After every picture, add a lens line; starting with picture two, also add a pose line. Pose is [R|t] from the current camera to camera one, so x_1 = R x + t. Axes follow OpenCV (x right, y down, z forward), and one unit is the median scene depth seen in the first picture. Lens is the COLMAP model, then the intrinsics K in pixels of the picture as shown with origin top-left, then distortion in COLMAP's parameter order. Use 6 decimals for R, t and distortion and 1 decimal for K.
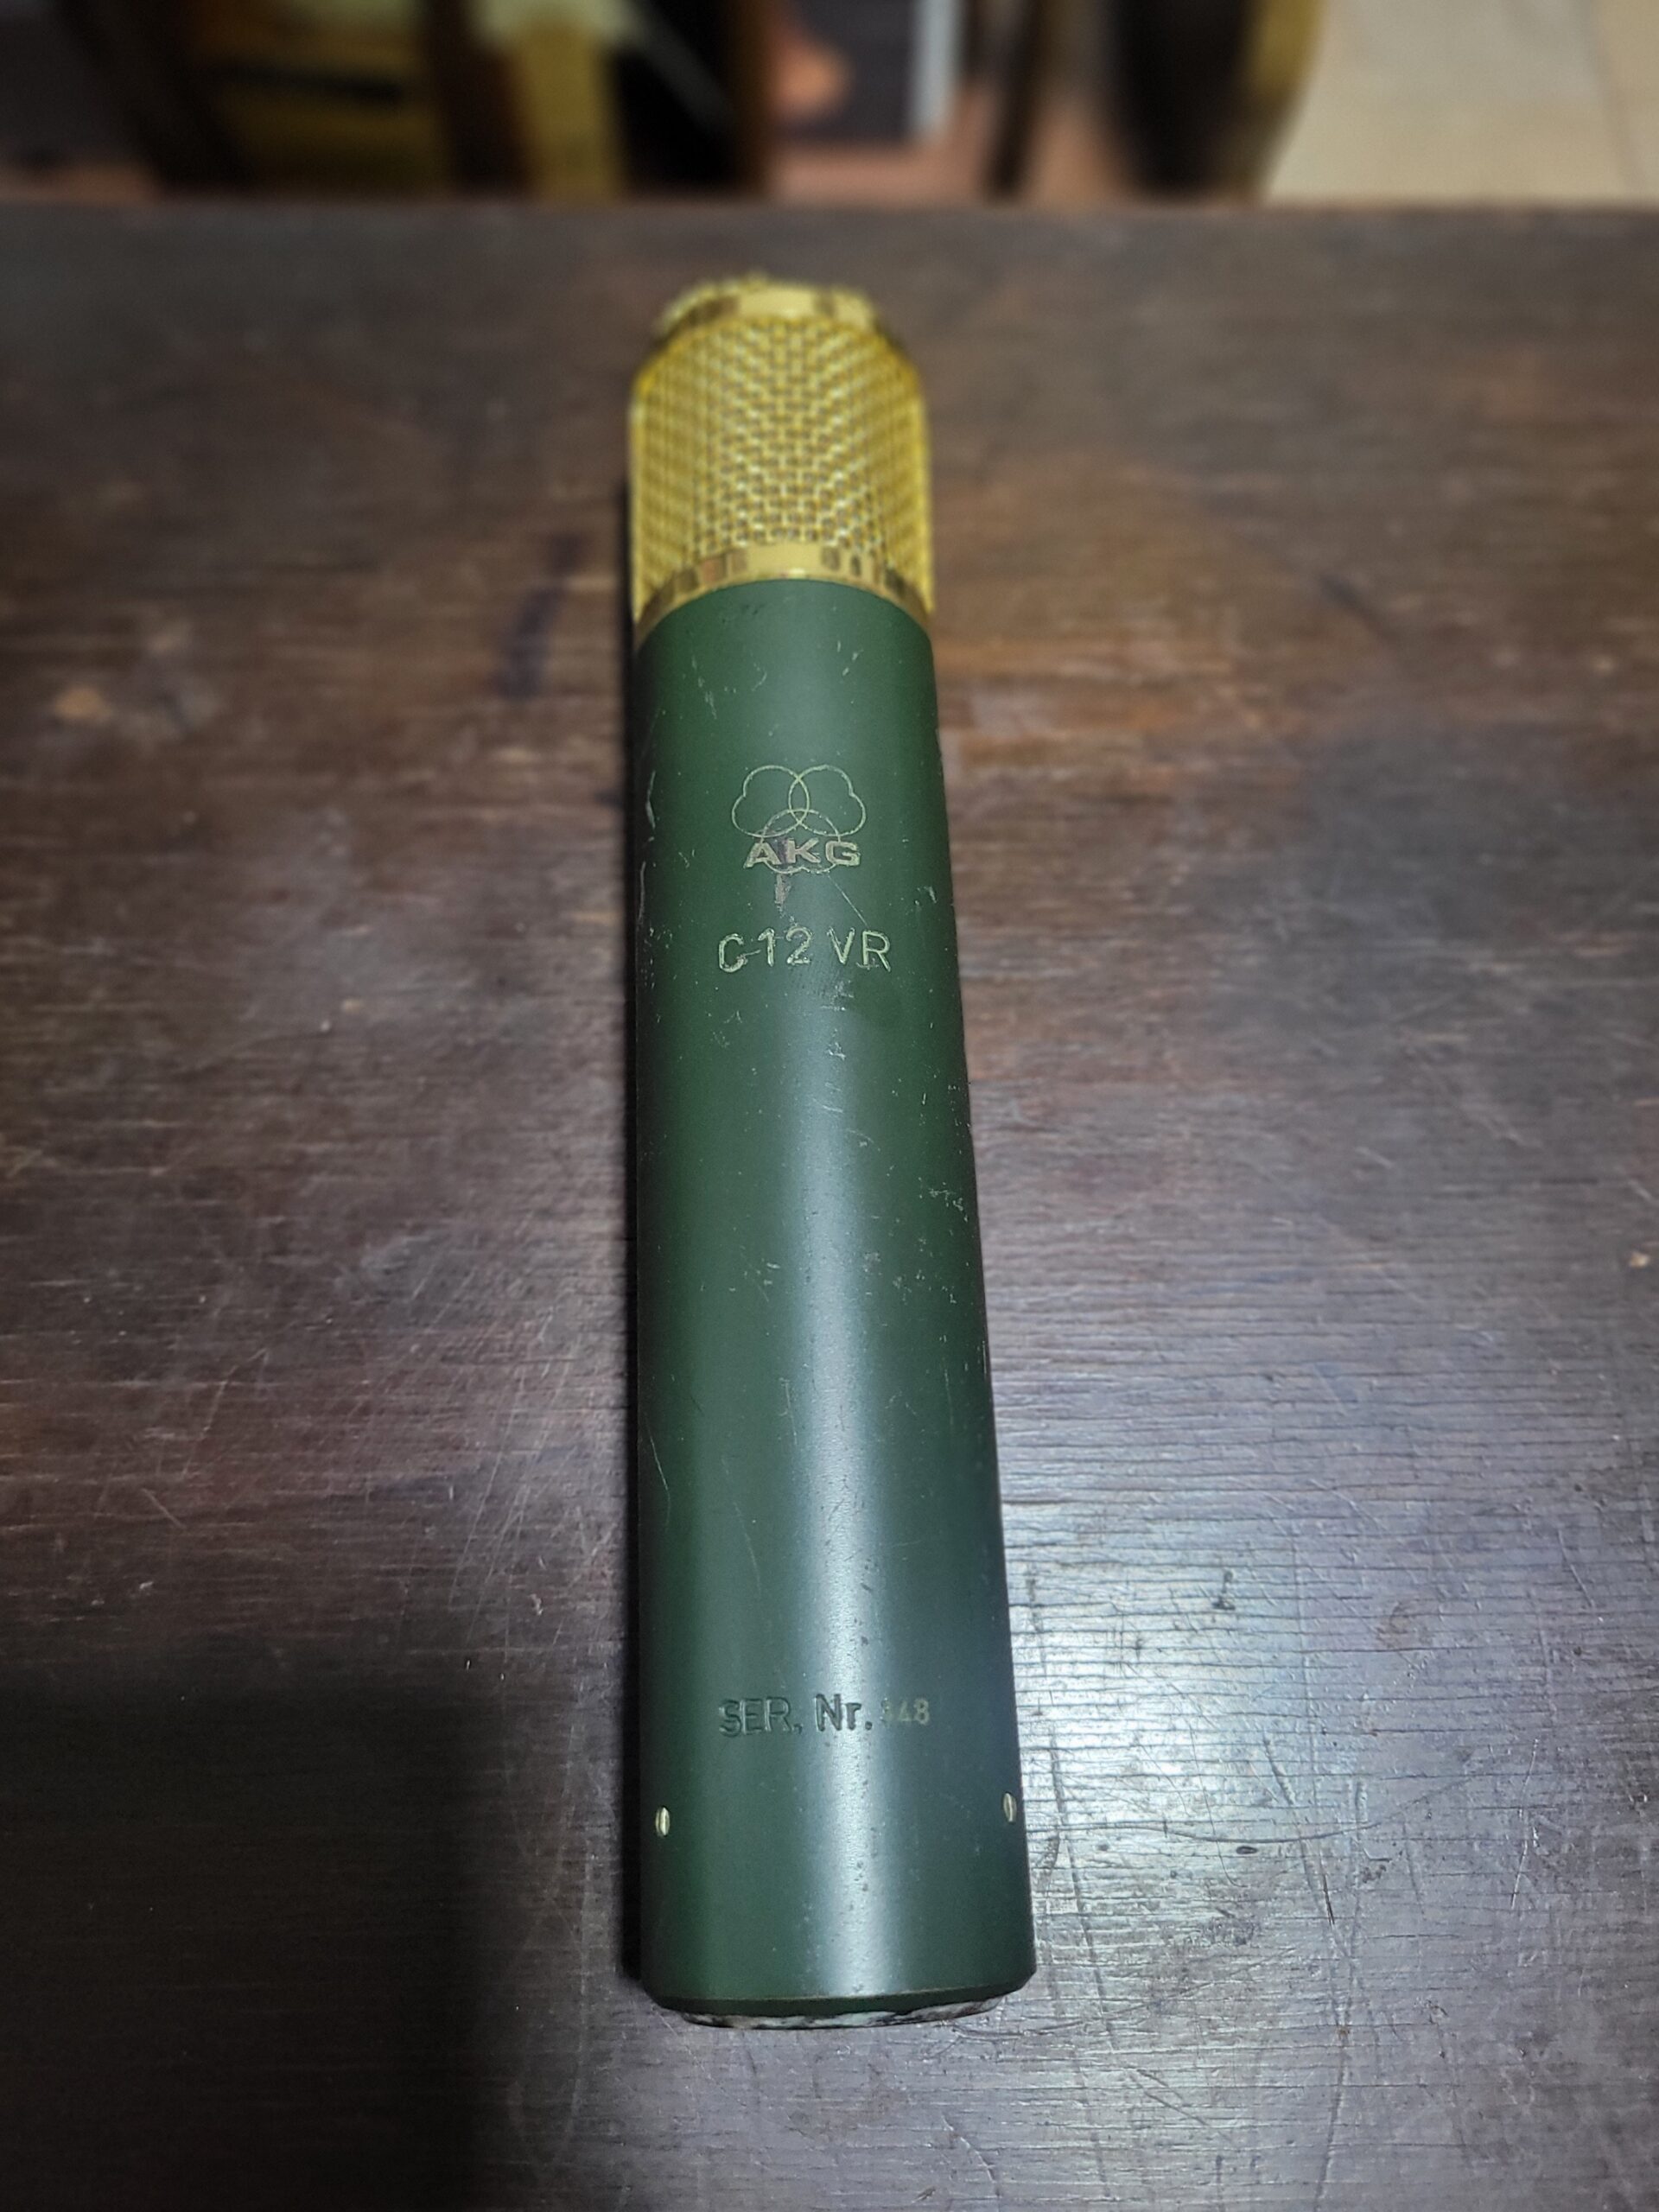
lens RADIAL K [[1678.2, 0, 841.7], [0, 1678.2, 1095.2], [0, 0, 1]] dist [-0.006155, 0.006569]
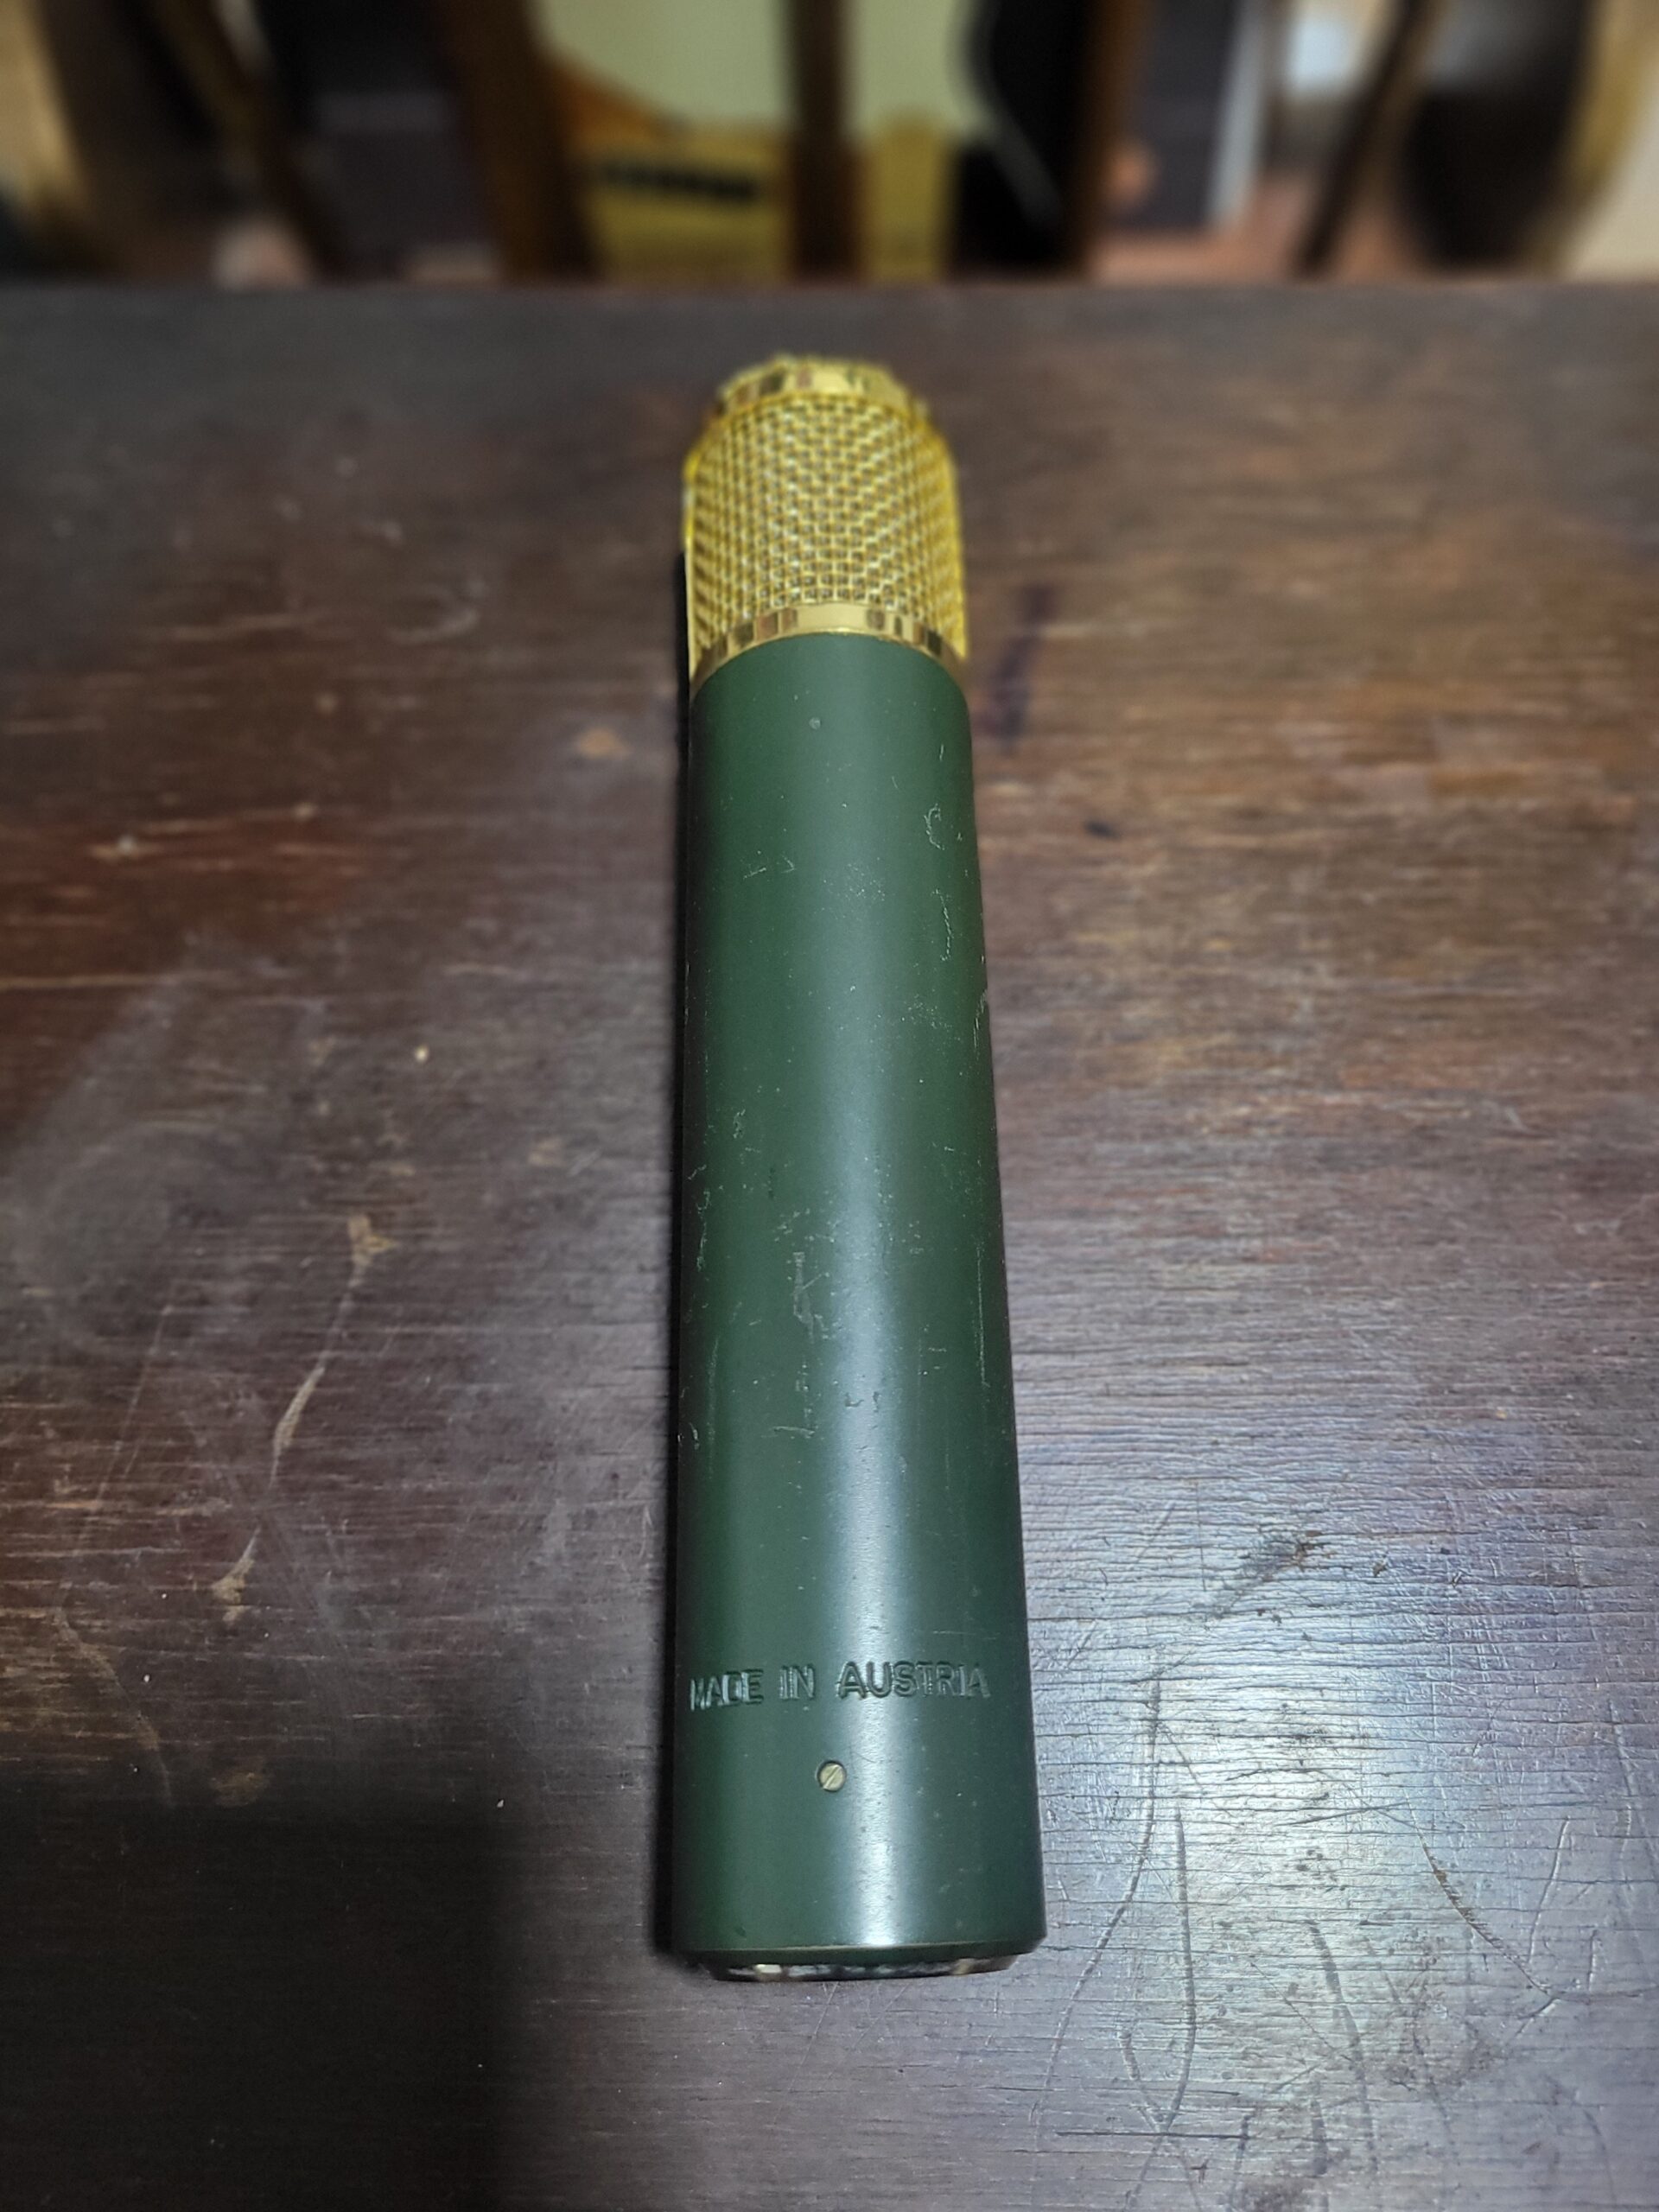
lens RADIAL K [[1678.2, 0, 766.5], [0, 1678.2, 1078.9], [0, 0, 1]] dist [-0.006155, 0.006569]
pose [[0.999427, 0.001690, -0.033797, -0.323104], [-0.003218, 0.998972, -0.045209, 0.032691], [0.033686, 0.045292, 0.998406, -0.070643]]
